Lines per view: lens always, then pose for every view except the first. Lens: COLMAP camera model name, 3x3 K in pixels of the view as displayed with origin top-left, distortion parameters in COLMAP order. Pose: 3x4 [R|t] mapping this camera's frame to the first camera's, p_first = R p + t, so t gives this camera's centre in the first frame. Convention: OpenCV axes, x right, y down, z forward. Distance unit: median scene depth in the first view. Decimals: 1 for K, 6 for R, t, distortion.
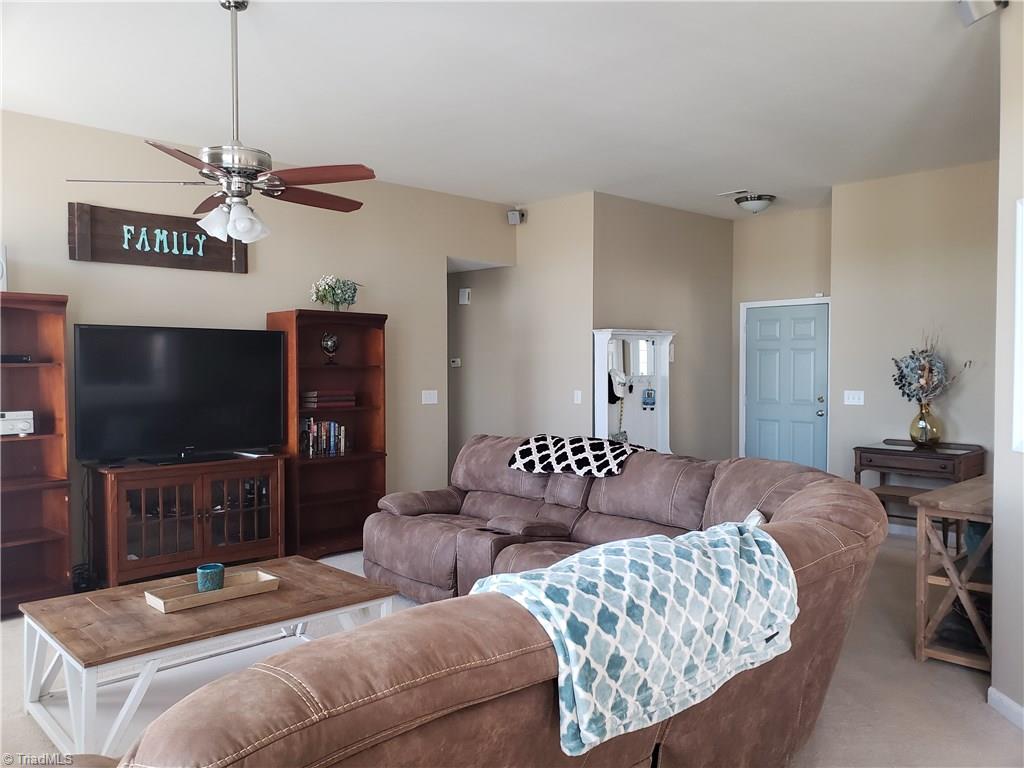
lens RADIAL K [[787.2, 0, 510.7], [0, 787.2, 382.1], [0, 0, 1]] dist [-0.006752, -0.003874]
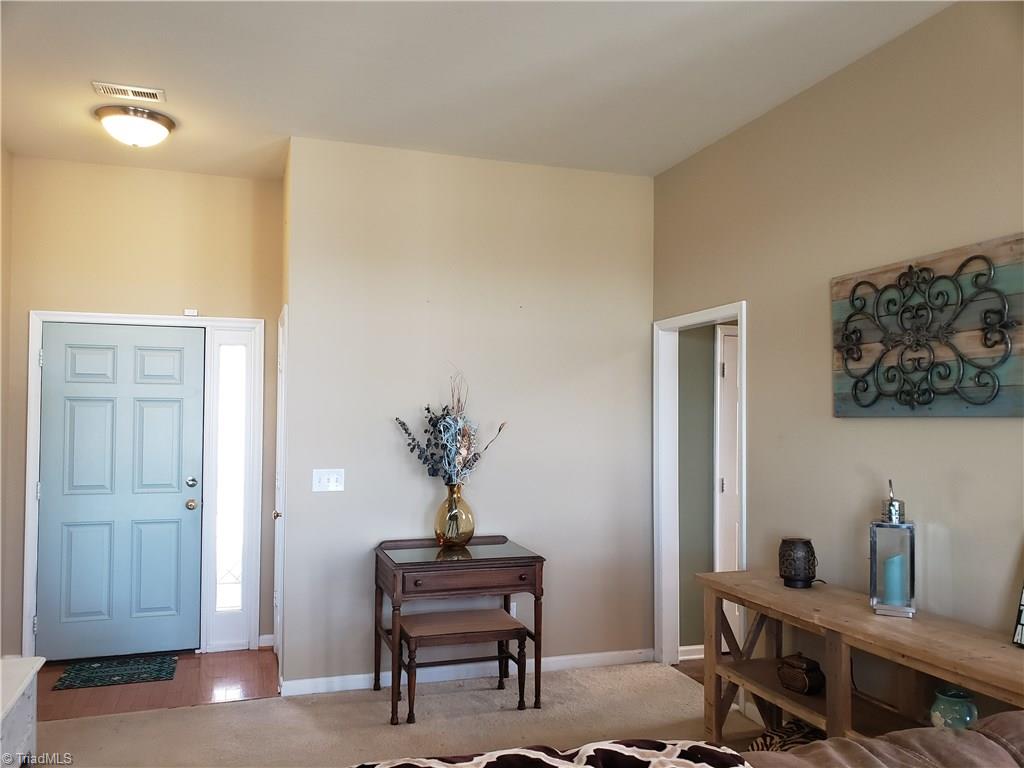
lens RADIAL K [[787.2, 0, 510.3], [0, 787.2, 383.4], [0, 0, 1]] dist [-0.006752, -0.003874]
pose [[0.435576, 0.044475, 0.899053, -0.052181], [0.016594, 0.998212, -0.057419, -0.016301], [-0.899999, 0.039929, 0.434059, 0.543860]]
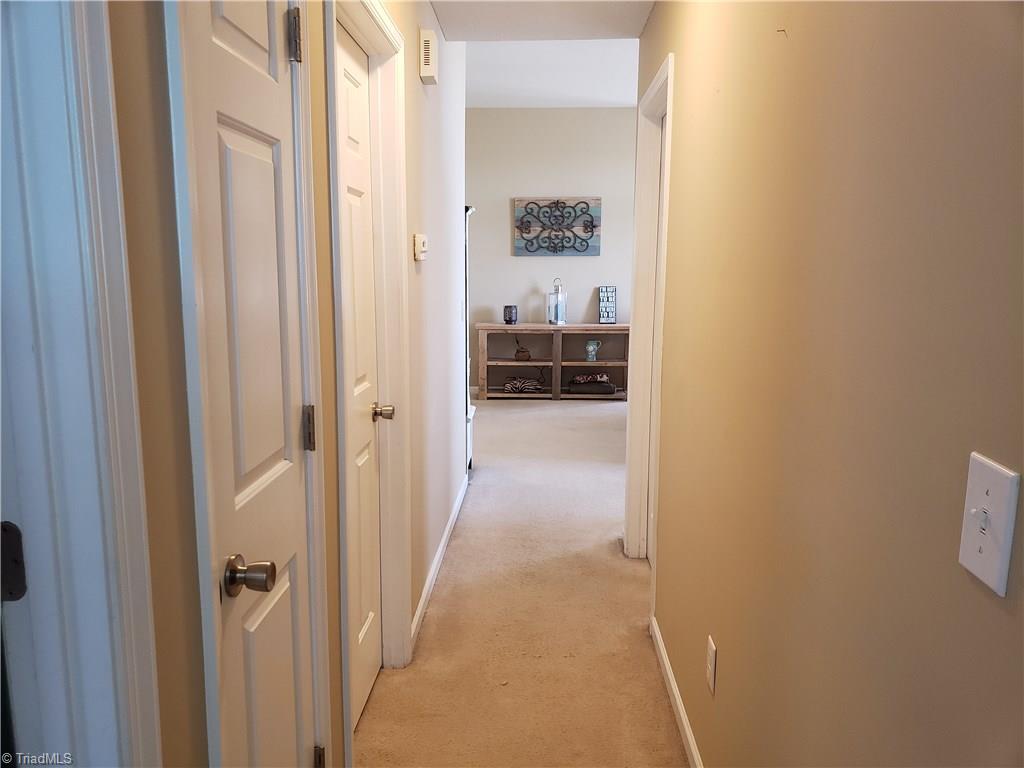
lens RADIAL K [[787.2, 0, 510.3], [0, 787.2, 386.4], [0, 0, 1]] dist [-0.006752, -0.003874]
pose [[-0.690006, -0.110918, 0.715254, -0.347567], [0.020653, 0.984769, 0.172636, -0.029115], [-0.723509, 0.133892, -0.677206, 1.281388]]
